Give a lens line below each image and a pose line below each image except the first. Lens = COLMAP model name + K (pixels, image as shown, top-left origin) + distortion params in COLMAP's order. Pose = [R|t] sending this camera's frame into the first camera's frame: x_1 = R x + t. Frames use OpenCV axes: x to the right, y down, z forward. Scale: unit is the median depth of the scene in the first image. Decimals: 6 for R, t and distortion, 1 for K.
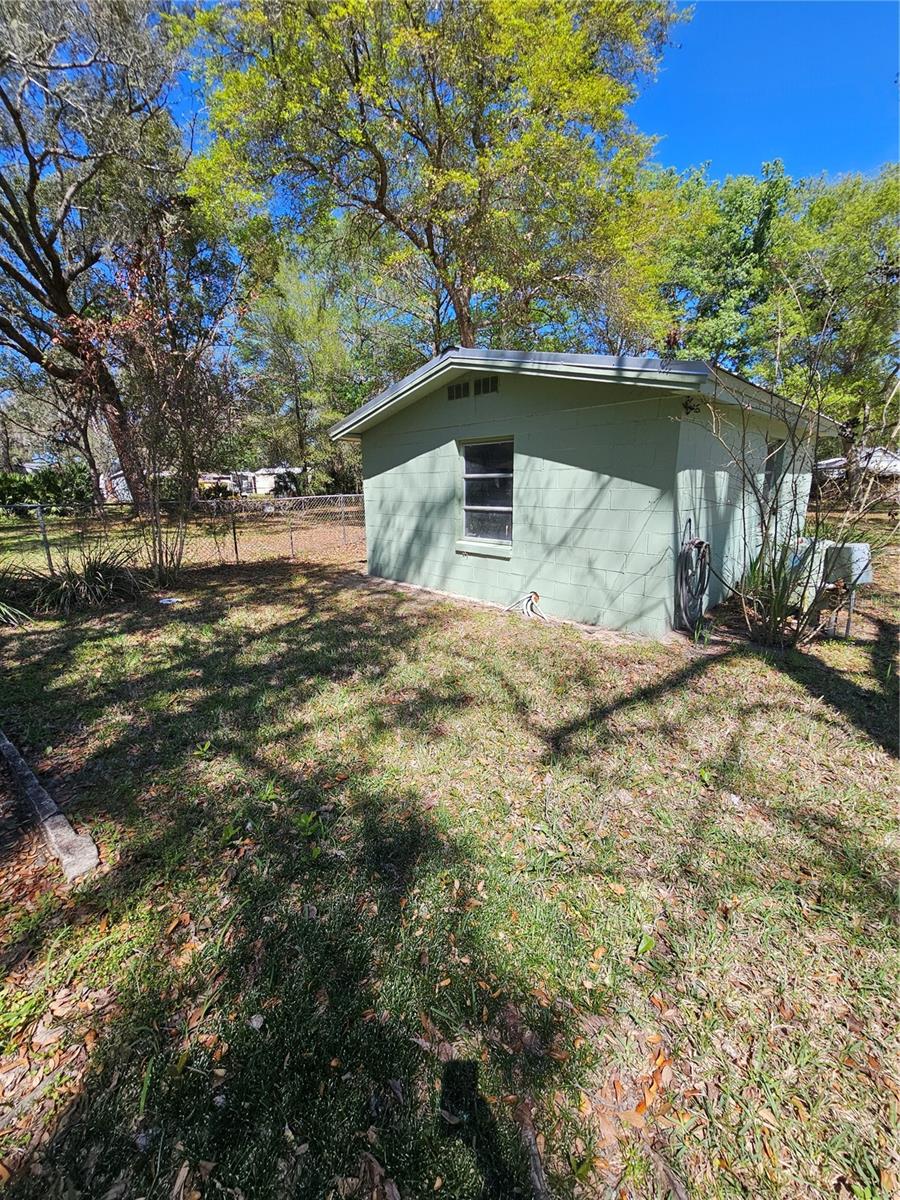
lens RADIAL K [[491.2, 0, 443.6], [0, 491.2, 595.9], [0, 0, 1]] dist [0.002199, -0.002485]
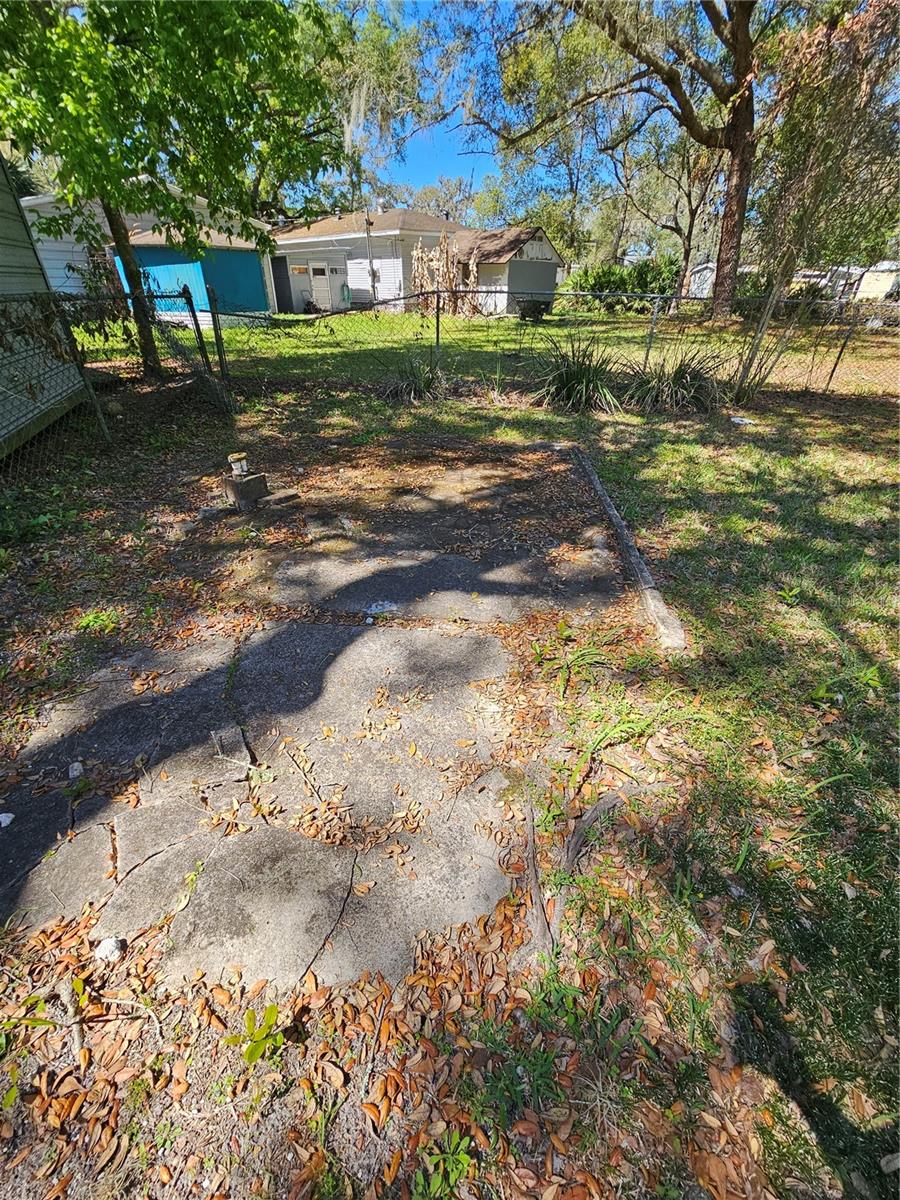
lens RADIAL K [[491.2, 0, 443.6], [0, 491.2, 595.9], [0, 0, 1]] dist [0.002199, -0.002485]
pose [[0.565235, 0.462859, -0.682840, -0.151139], [-0.206939, 0.880846, 0.425777, 0.038631], [0.798552, -0.099358, 0.593669, -0.051280]]
